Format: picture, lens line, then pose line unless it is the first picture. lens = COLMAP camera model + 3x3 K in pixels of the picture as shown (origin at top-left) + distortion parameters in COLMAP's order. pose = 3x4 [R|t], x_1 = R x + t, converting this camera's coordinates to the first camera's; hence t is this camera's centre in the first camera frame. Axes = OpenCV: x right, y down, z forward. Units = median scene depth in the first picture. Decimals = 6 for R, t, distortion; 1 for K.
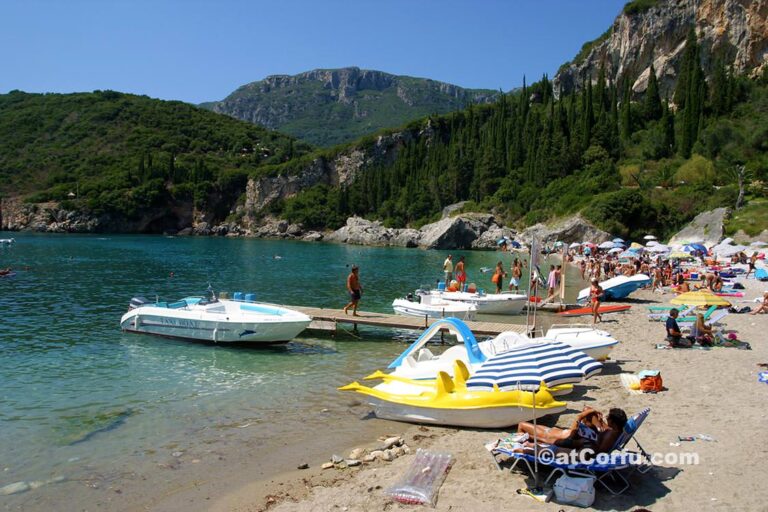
lens RADIAL K [[603.6, 0, 387.3], [0, 603.6, 257.1], [0, 0, 1]] dist [-0.070452, 0.040052]
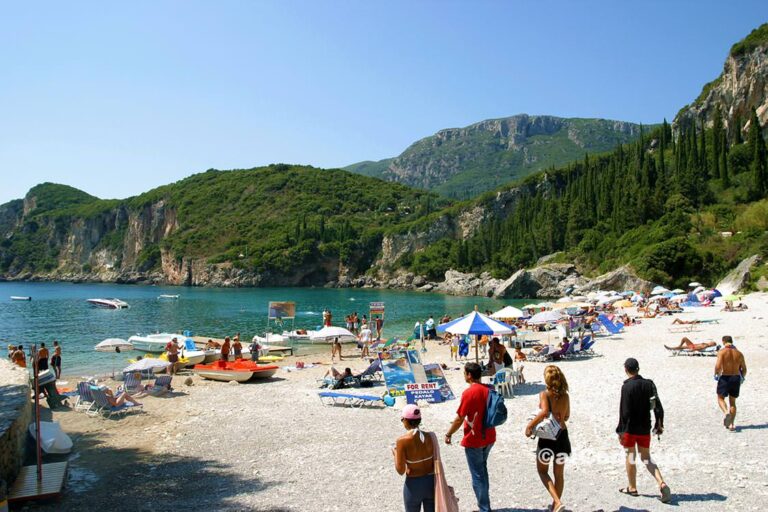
lens RADIAL K [[603.6, 0, 382.3], [0, 603.6, 255.9], [0, 0, 1]] dist [-0.070452, 0.040052]
pose [[0.952219, -0.035213, -0.303380, 0.112055], [0.011062, 0.996656, -0.080960, -0.002077], [0.305216, 0.073735, 0.949424, -0.077361]]
